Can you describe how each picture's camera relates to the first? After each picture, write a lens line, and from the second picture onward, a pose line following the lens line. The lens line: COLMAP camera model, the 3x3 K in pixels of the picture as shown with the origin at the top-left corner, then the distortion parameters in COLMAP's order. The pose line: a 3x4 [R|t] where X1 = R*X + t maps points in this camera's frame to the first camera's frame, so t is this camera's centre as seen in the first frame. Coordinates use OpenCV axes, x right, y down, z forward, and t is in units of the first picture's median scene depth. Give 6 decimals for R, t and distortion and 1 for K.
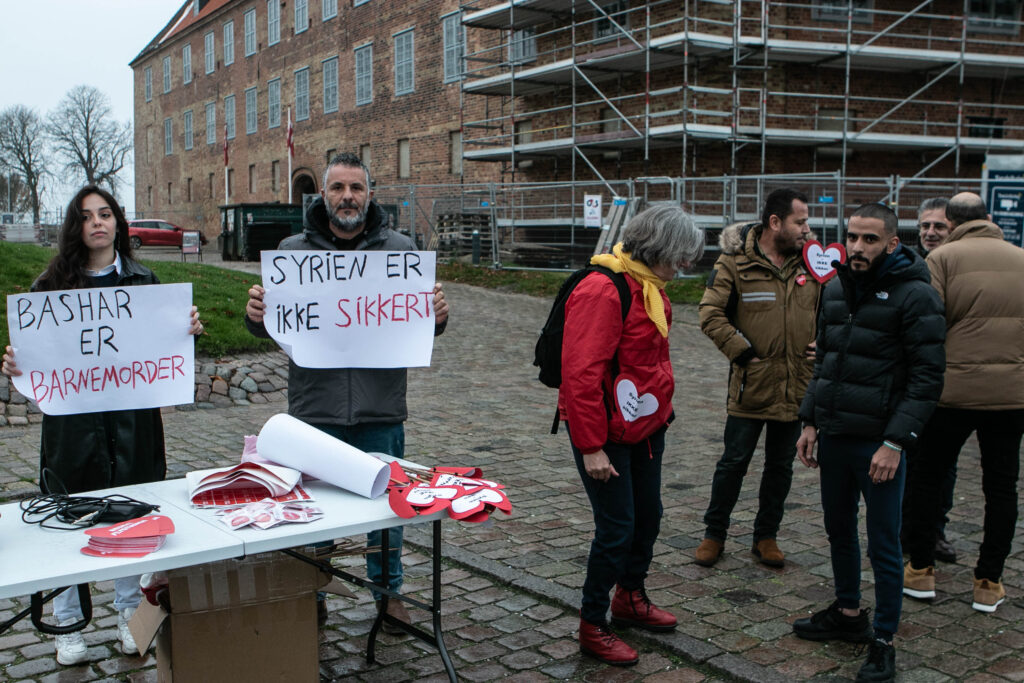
lens RADIAL K [[1125.4, 0, 512.0], [0, 1125.4, 341.5], [0, 0, 1]] dist [-0.080250, 0.025455]
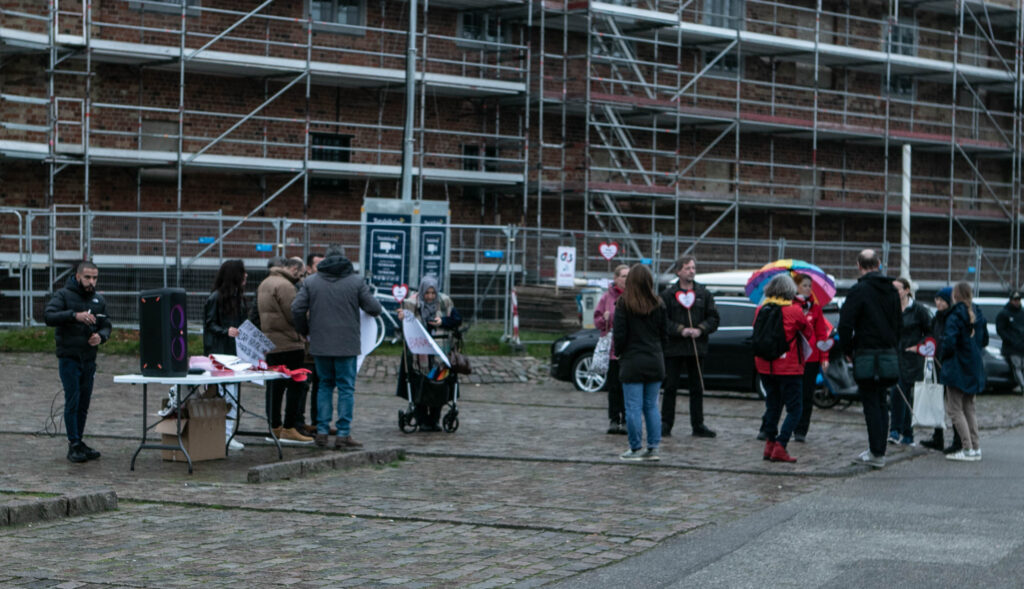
lens RADIAL K [[2983.6, 0, 512.0], [0, 2983.6, 294.5], [0, 0, 1]] dist [-0.044037, -0.271947]
pose [[0.869958, -0.000732, 0.493125, -0.579950], [0.045028, 0.995939, -0.077959, 0.100363], [-0.491065, 0.090026, 0.866458, -1.031526]]
